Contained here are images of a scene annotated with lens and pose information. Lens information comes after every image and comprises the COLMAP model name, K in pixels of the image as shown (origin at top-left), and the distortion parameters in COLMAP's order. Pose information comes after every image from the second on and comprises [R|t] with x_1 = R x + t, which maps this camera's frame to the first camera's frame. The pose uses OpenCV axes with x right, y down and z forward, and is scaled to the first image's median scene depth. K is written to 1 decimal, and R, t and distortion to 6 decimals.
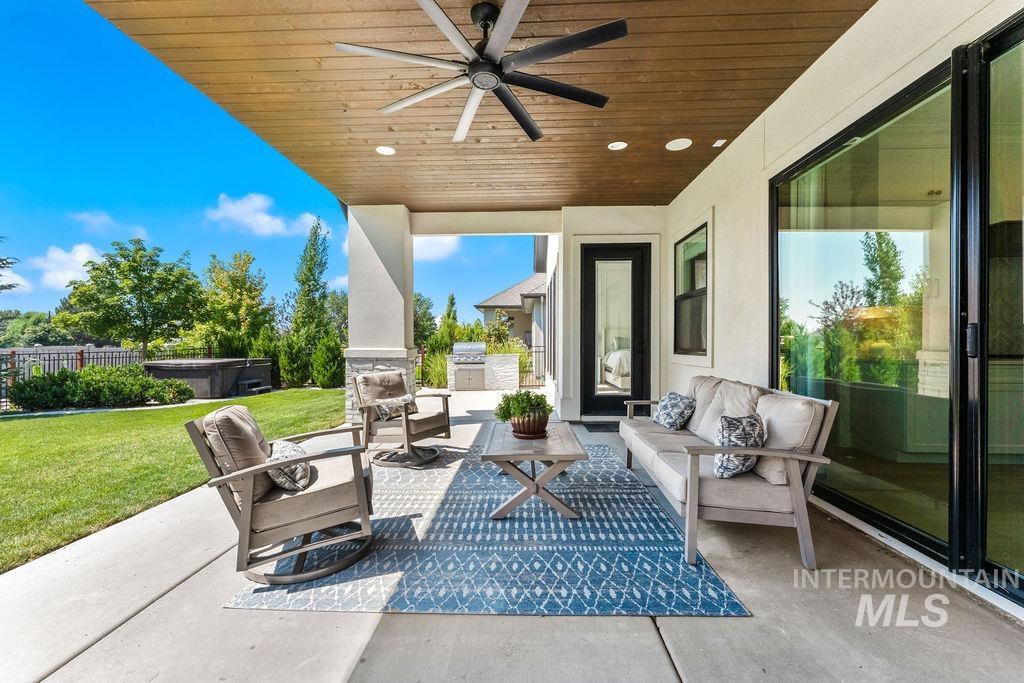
lens RADIAL K [[417.1, 0, 512.0], [0, 417.1, 341.5], [0, 0, 1]] dist [0.001095, 0.000332]
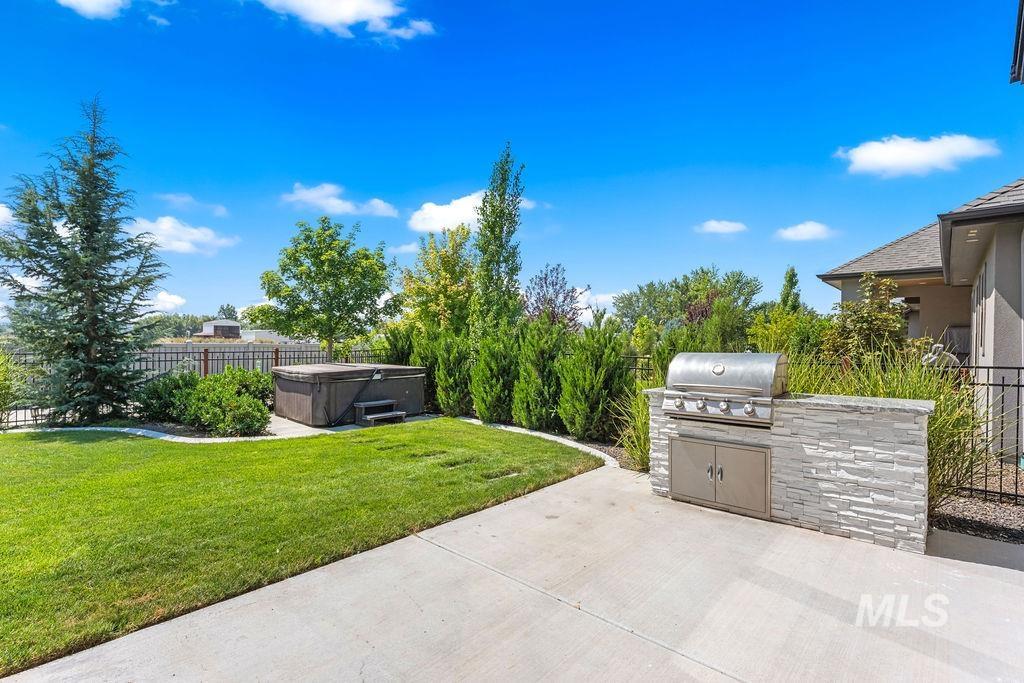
lens RADIAL K [[474.3, 0, 512.0], [0, 474.3, 341.5], [0, 0, 1]] dist [-0.000222, -0.000496]
pose [[0.758056, 0.012031, -0.652078, 0.010227], [-0.011212, 0.999922, 0.005415, -0.005581], [0.652093, 0.003206, 0.758133, 0.522279]]
